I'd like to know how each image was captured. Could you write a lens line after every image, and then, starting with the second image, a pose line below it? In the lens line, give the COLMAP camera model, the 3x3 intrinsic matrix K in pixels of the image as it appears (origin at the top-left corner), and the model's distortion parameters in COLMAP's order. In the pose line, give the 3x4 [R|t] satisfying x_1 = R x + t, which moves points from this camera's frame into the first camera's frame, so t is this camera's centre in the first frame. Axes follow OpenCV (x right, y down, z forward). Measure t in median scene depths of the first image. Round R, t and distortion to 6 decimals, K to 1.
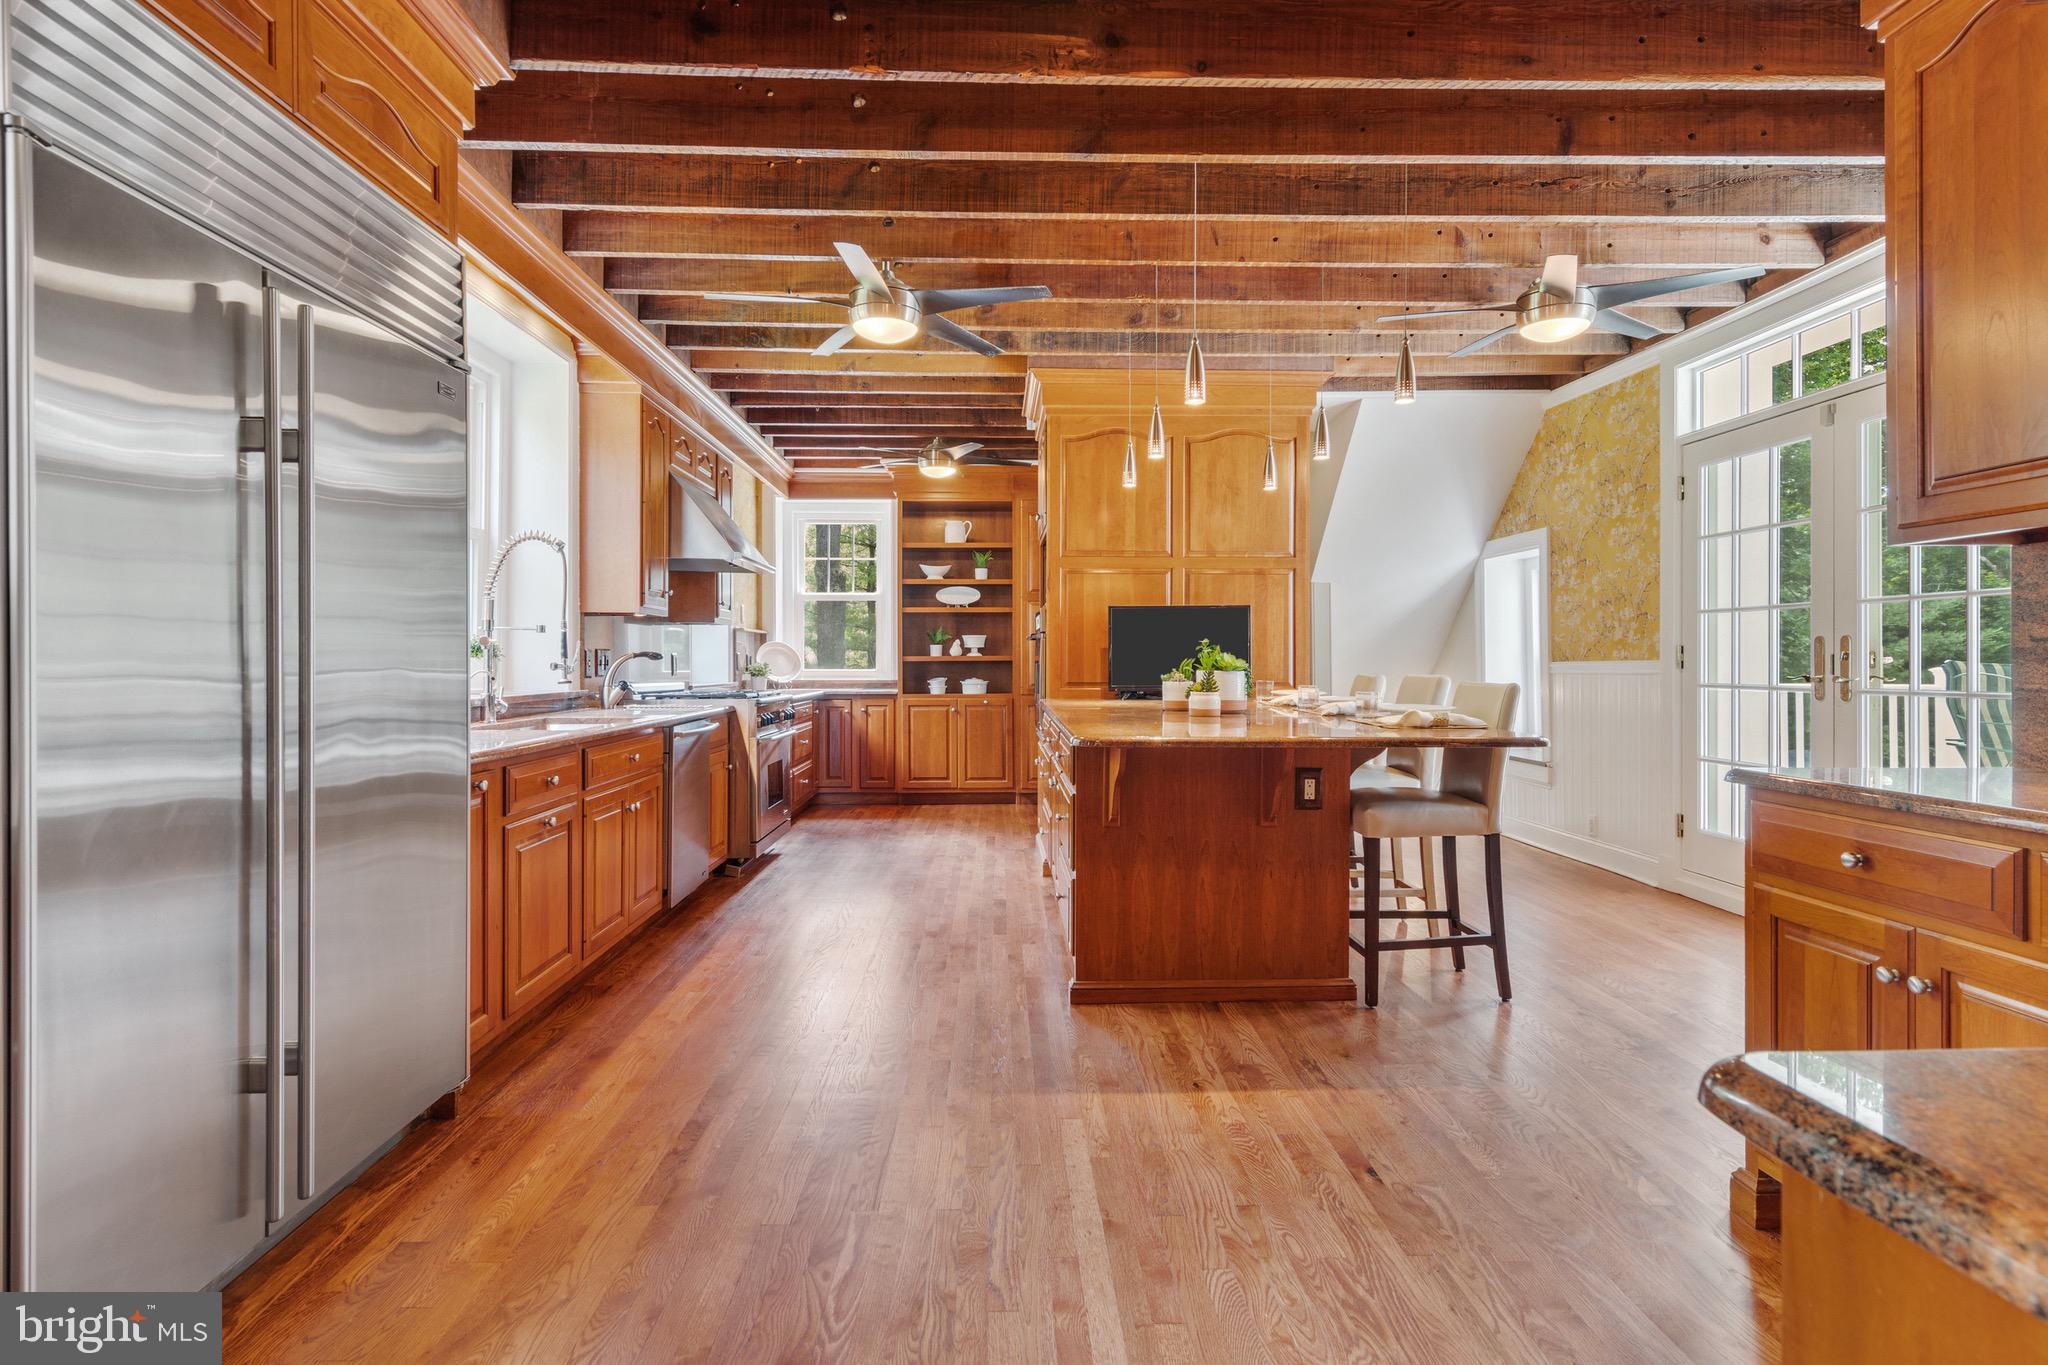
lens RADIAL K [[1045.0, 0, 1024.7], [0, 1045.0, 665.6], [0, 0, 1]] dist [0.002419, -0.000048]
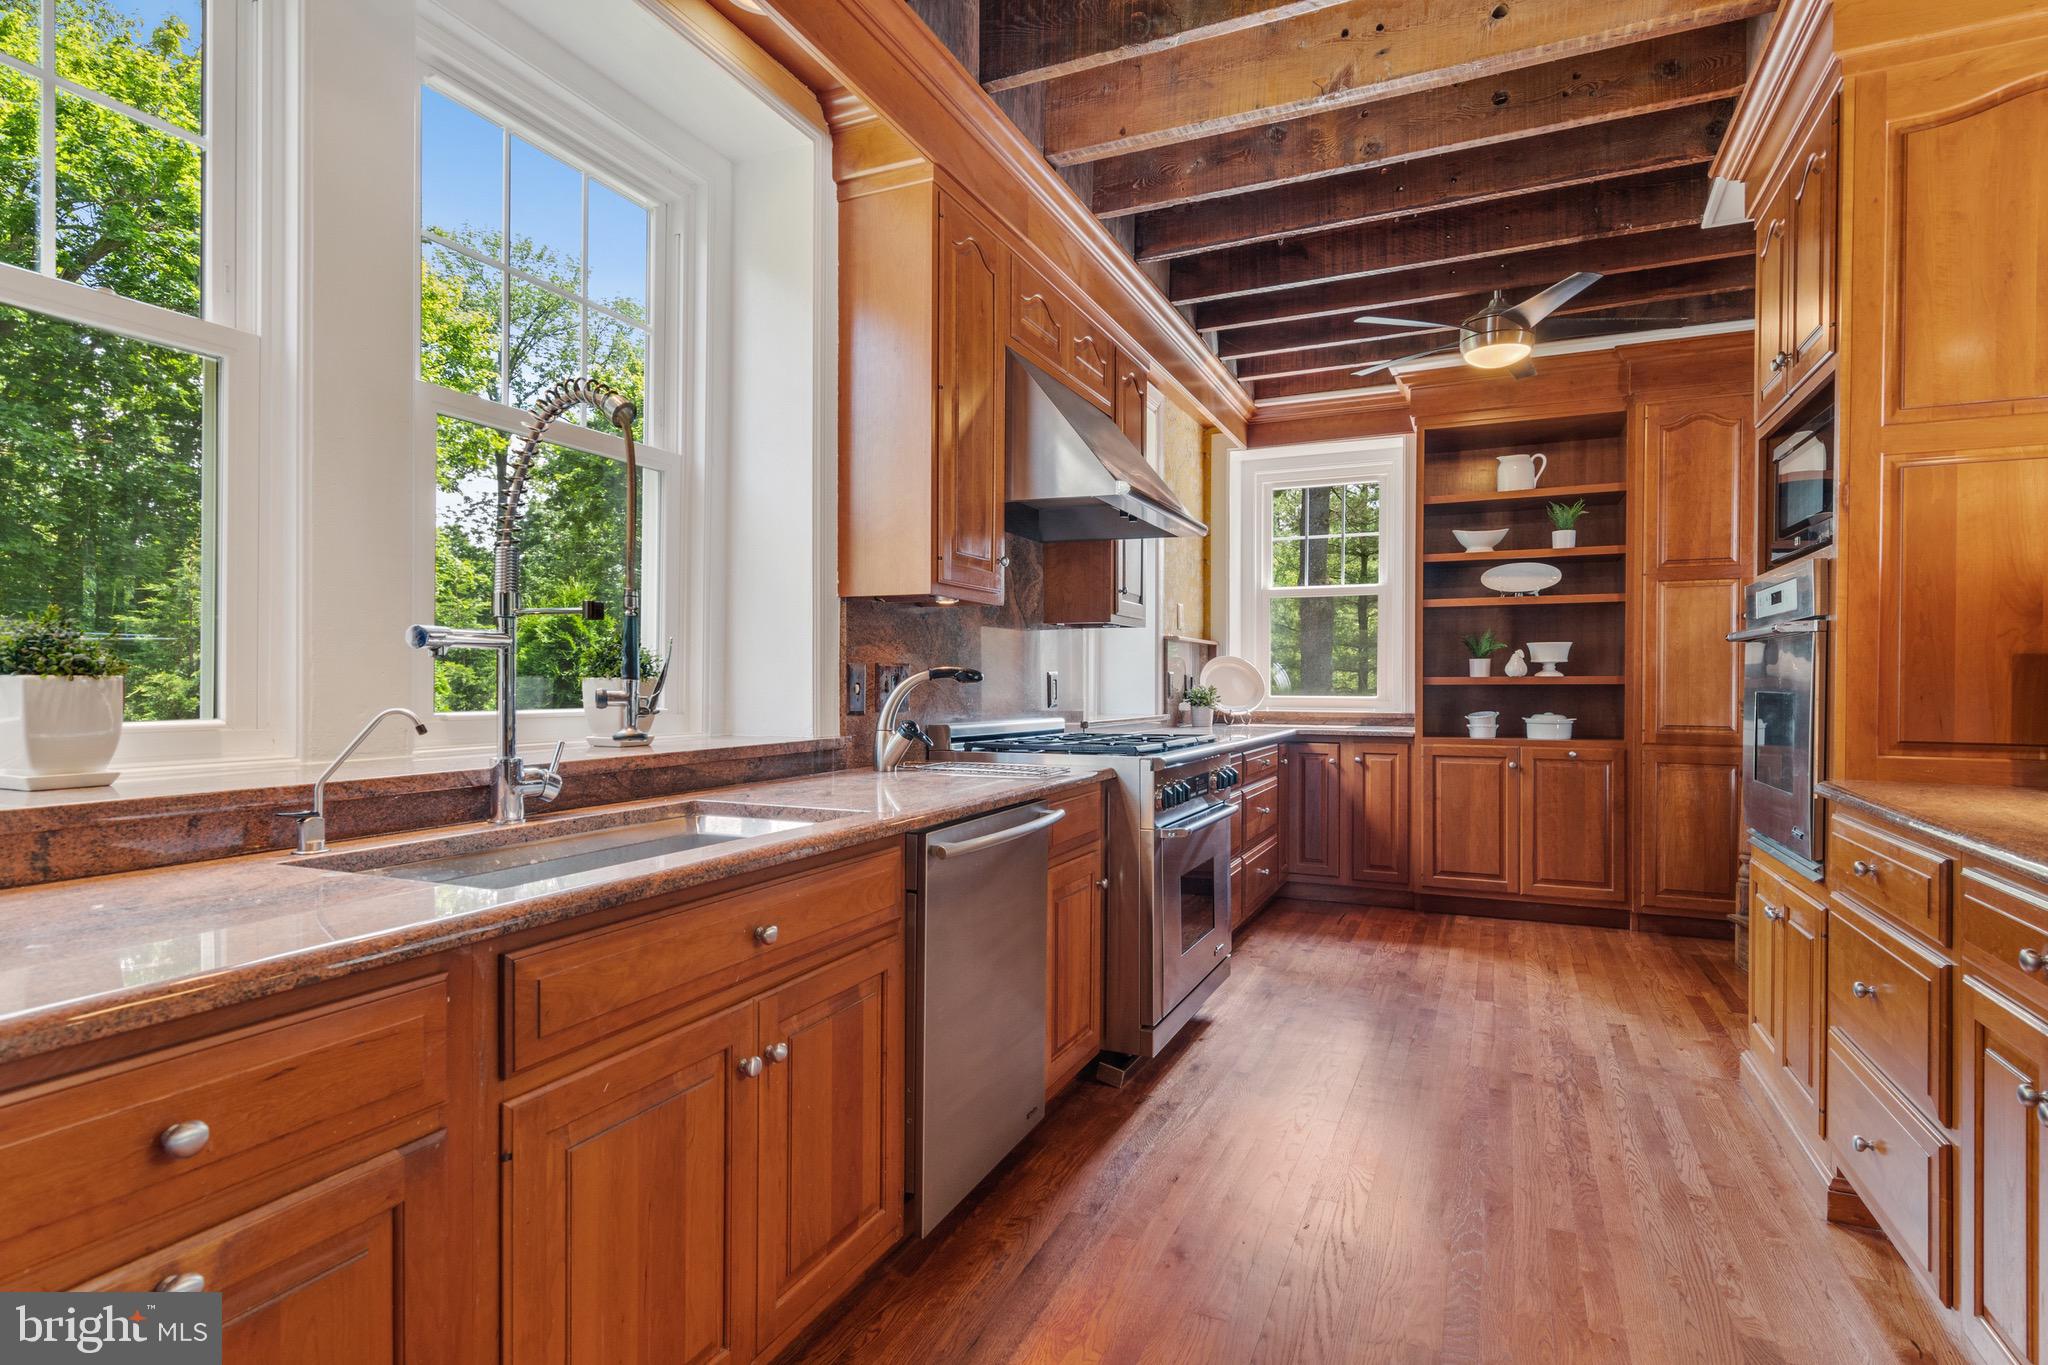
lens RADIAL K [[1040.9, 0, 1024.0], [0, 1040.9, 682.5], [0, 0, 1]] dist [0.002082, 0.000174]
pose [[0.897036, 0.003413, -0.441944, -0.055750], [-0.005467, 0.999979, -0.003374, -0.002209], [0.441923, 0.005443, 0.897036, 0.332353]]
